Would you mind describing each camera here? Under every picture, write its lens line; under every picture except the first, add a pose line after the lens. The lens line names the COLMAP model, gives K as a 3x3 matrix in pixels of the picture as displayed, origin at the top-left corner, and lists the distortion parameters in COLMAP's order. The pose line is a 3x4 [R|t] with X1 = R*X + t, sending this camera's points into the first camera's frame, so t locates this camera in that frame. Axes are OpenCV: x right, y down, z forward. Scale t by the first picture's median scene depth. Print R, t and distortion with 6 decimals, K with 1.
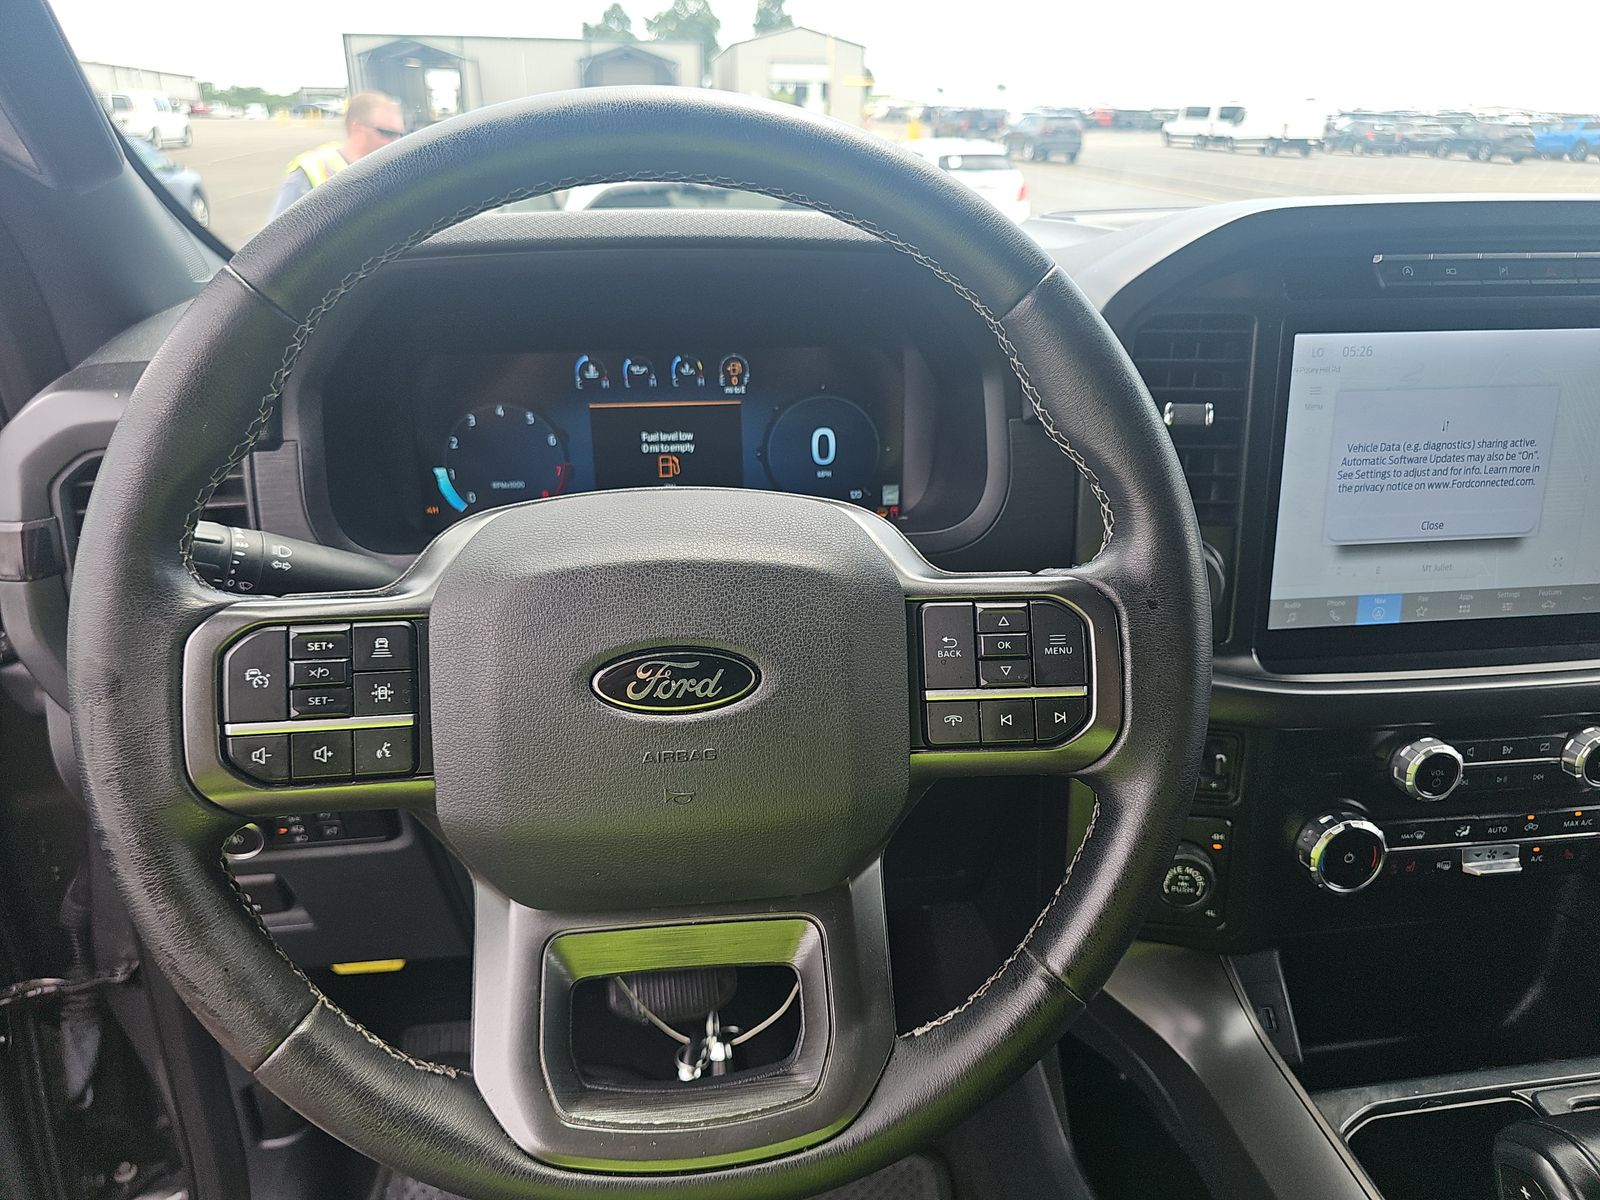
lens RADIAL K [[1047.7, 0, 799.4], [0, 1047.7, 595.8], [0, 0, 1]] dist [0.027239, -0.037518]
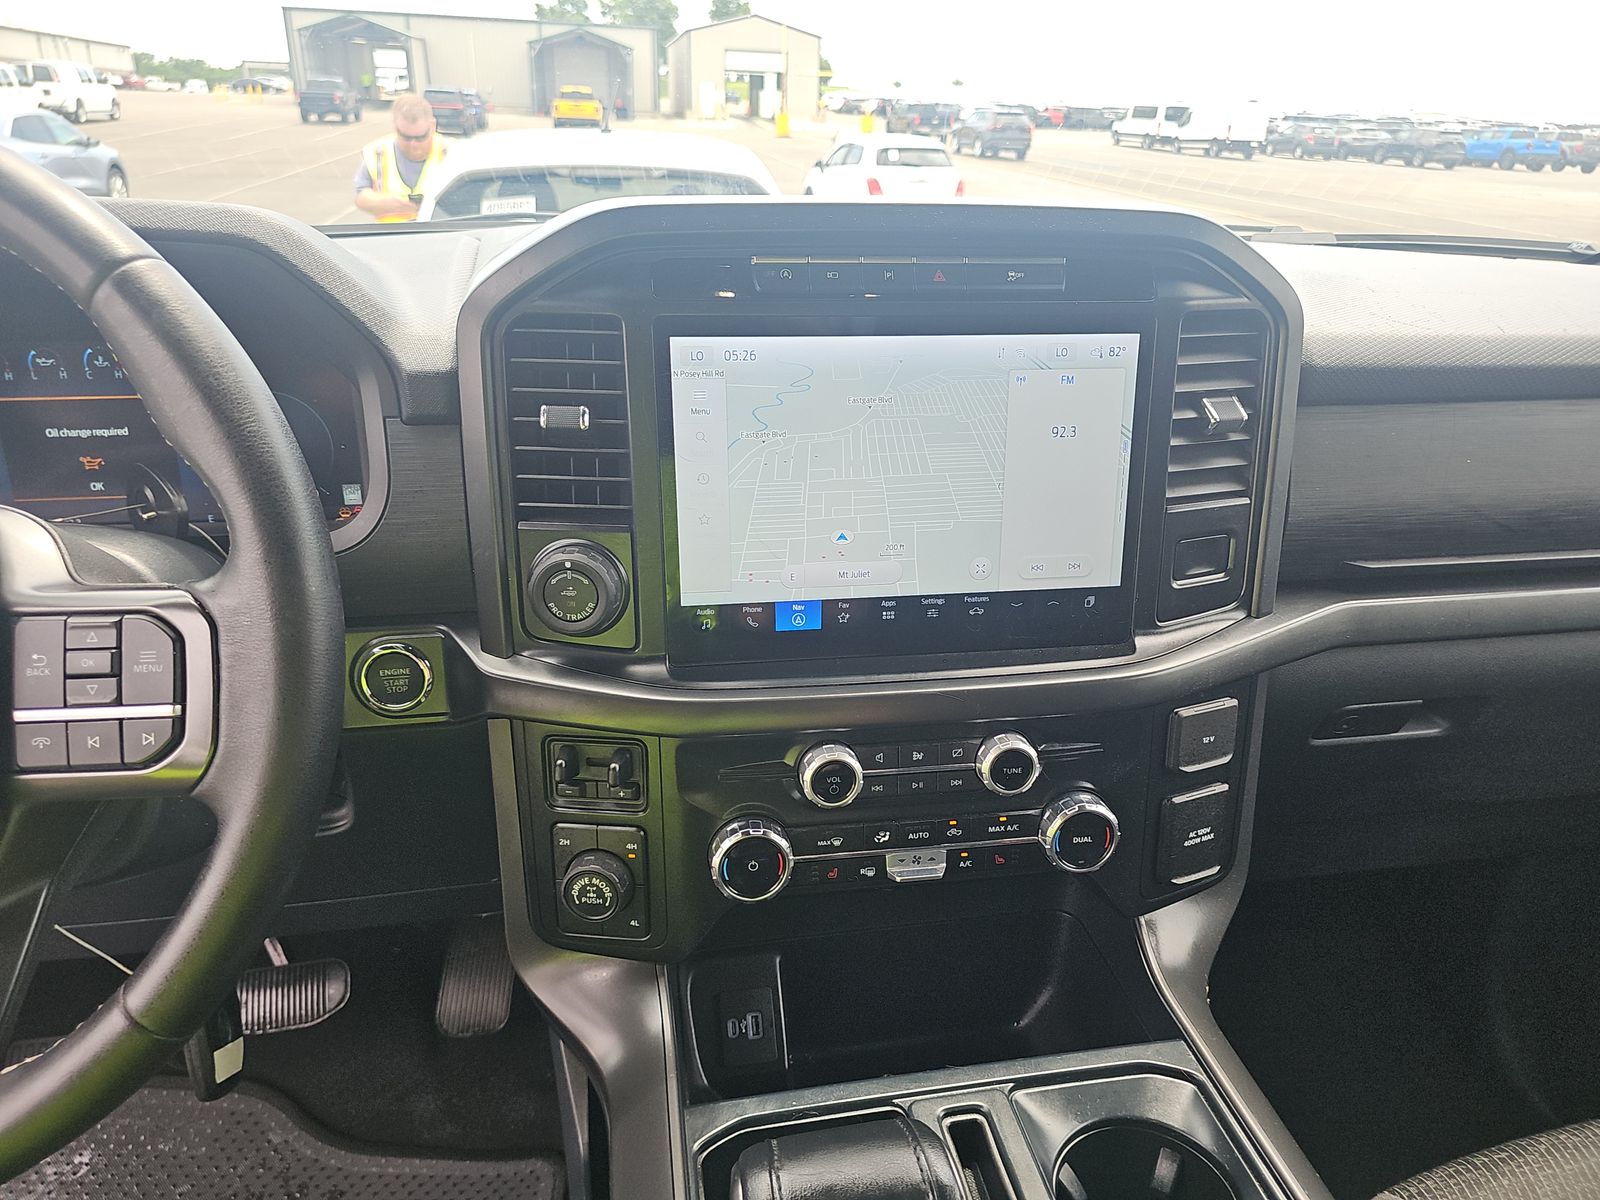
lens RADIAL K [[1040.7, 0, 808.0], [0, 1040.7, 605.6], [0, 0, 1]] dist [0.046847, -0.056522]
pose [[0.998396, 0.000998, 0.056602, 0.477743], [-0.001945, 0.999859, 0.016667, -0.012774], [-0.056578, -0.016750, 0.998258, 0.014827]]
